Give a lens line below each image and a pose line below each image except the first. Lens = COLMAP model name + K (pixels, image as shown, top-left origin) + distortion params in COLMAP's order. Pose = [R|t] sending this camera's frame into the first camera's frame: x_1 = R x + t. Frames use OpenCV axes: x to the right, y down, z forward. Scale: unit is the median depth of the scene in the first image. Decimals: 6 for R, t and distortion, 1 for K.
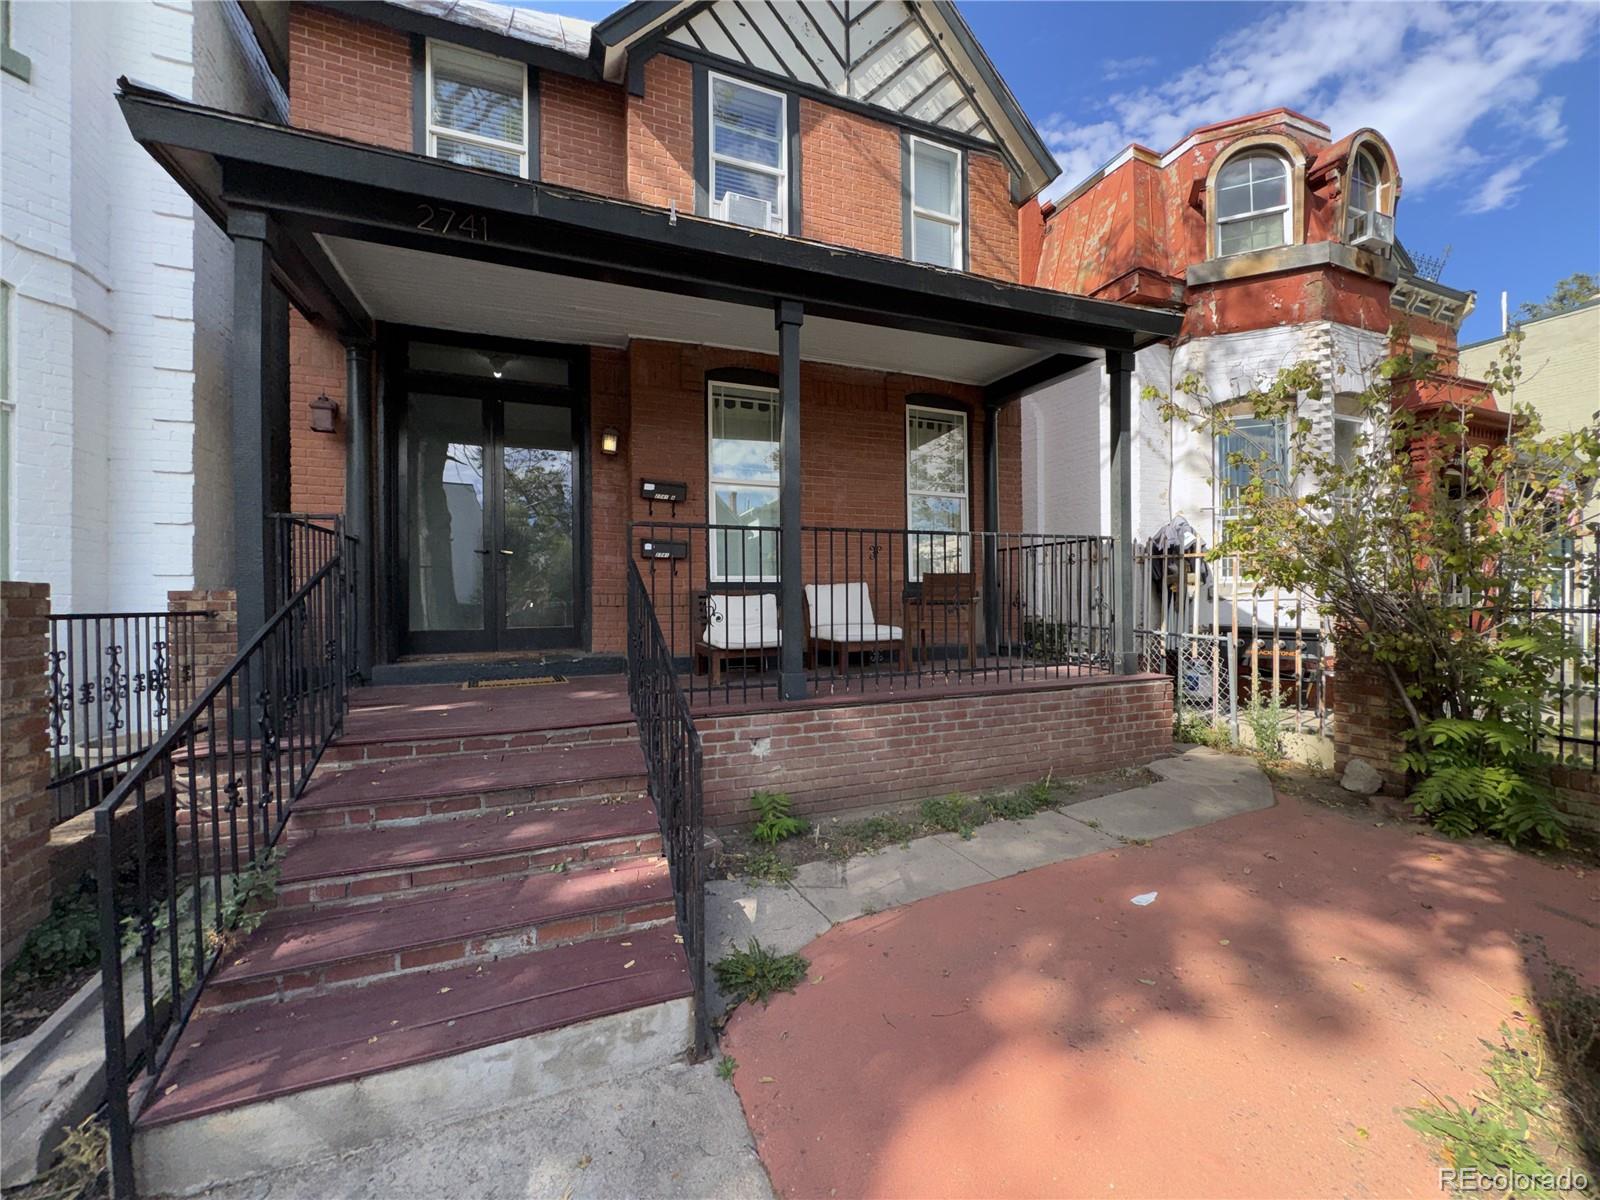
lens RADIAL K [[639.2, 0, 804.6], [0, 639.2, 604.5], [0, 0, 1]] dist [-0.000005, 0.000279]
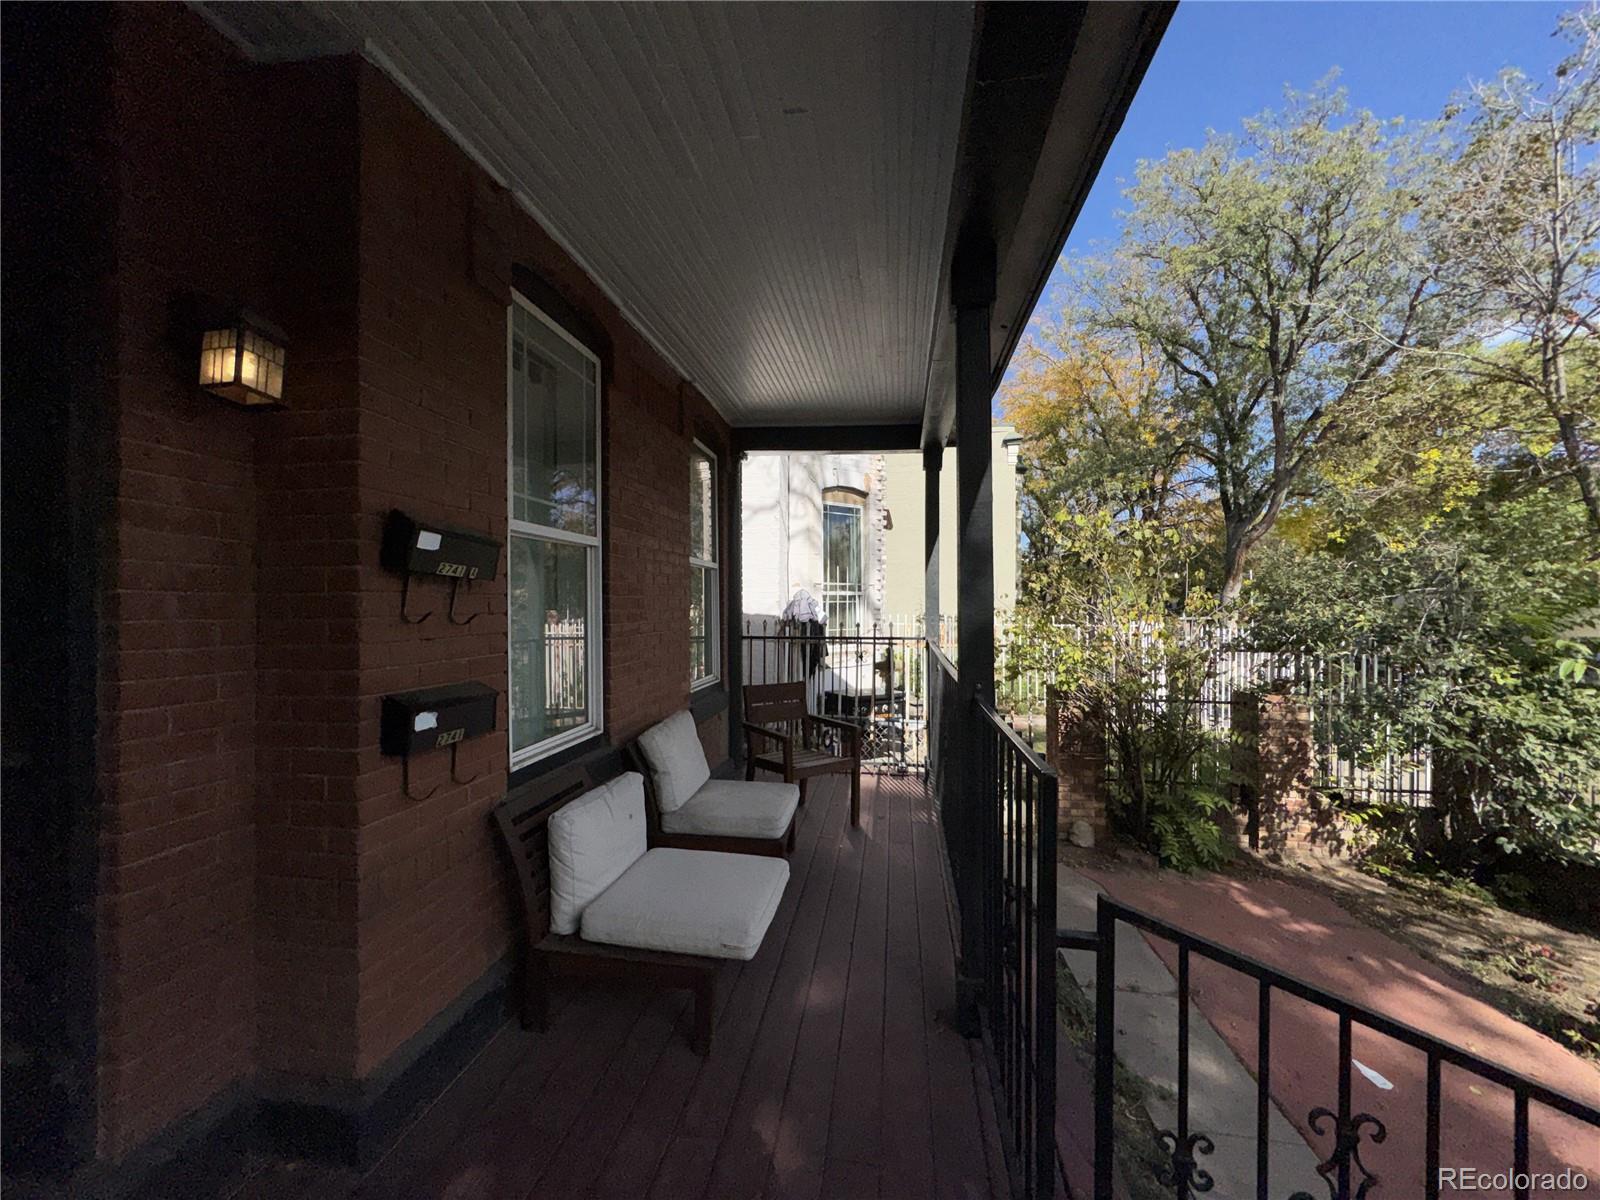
lens RADIAL K [[639.2, 0, 801.0], [0, 639.2, 603.9], [0, 0, 1]] dist [-0.000005, 0.000279]
pose [[0.500601, 0.005242, 0.865662, -0.544581], [-0.003843, 0.999985, -0.003832, -0.189398], [-0.865669, -0.001409, 0.500614, 0.835584]]
